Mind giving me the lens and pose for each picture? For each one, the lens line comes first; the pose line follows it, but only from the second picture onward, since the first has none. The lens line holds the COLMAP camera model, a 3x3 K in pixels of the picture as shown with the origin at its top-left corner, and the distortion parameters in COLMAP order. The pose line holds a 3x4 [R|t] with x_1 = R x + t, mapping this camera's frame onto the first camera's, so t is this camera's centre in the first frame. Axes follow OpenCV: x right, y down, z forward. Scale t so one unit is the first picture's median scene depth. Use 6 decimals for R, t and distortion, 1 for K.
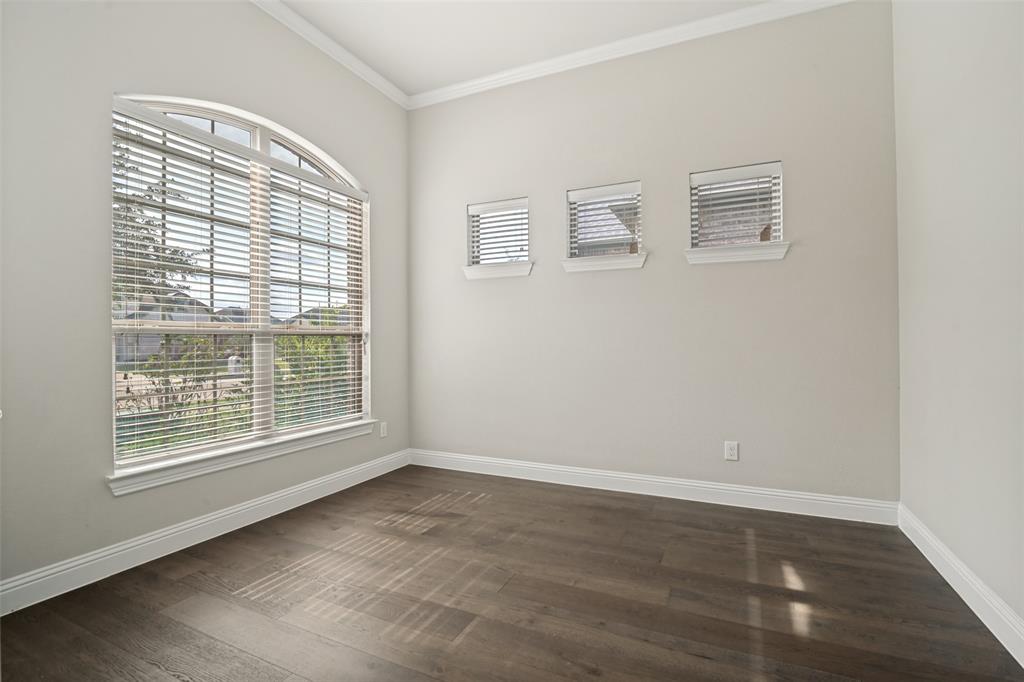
lens RADIAL K [[470.7, 0, 513.6], [0, 470.7, 338.4], [0, 0, 1]] dist [-0.019275, -0.000542]
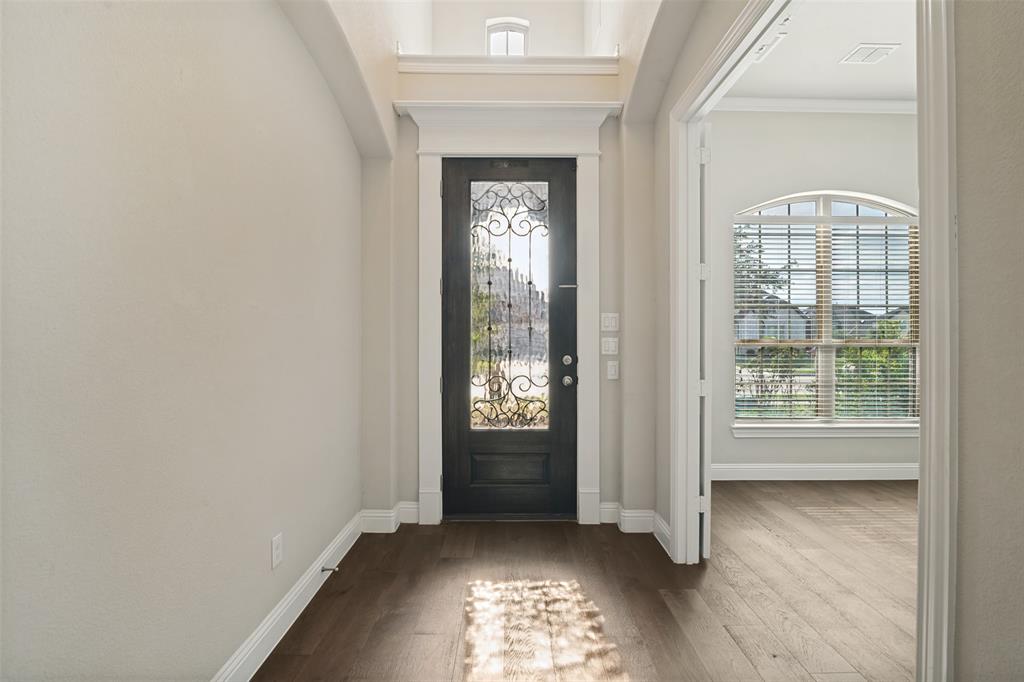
lens RADIAL K [[470.7, 0, 513.6], [0, 470.7, 338.4], [0, 0, 1]] dist [-0.019275, -0.000542]
pose [[0.429673, 0.005895, -0.902966, 0.323912], [0.002109, 0.999969, 0.007532, -0.048215], [0.902982, -0.005141, 0.429647, -0.439114]]
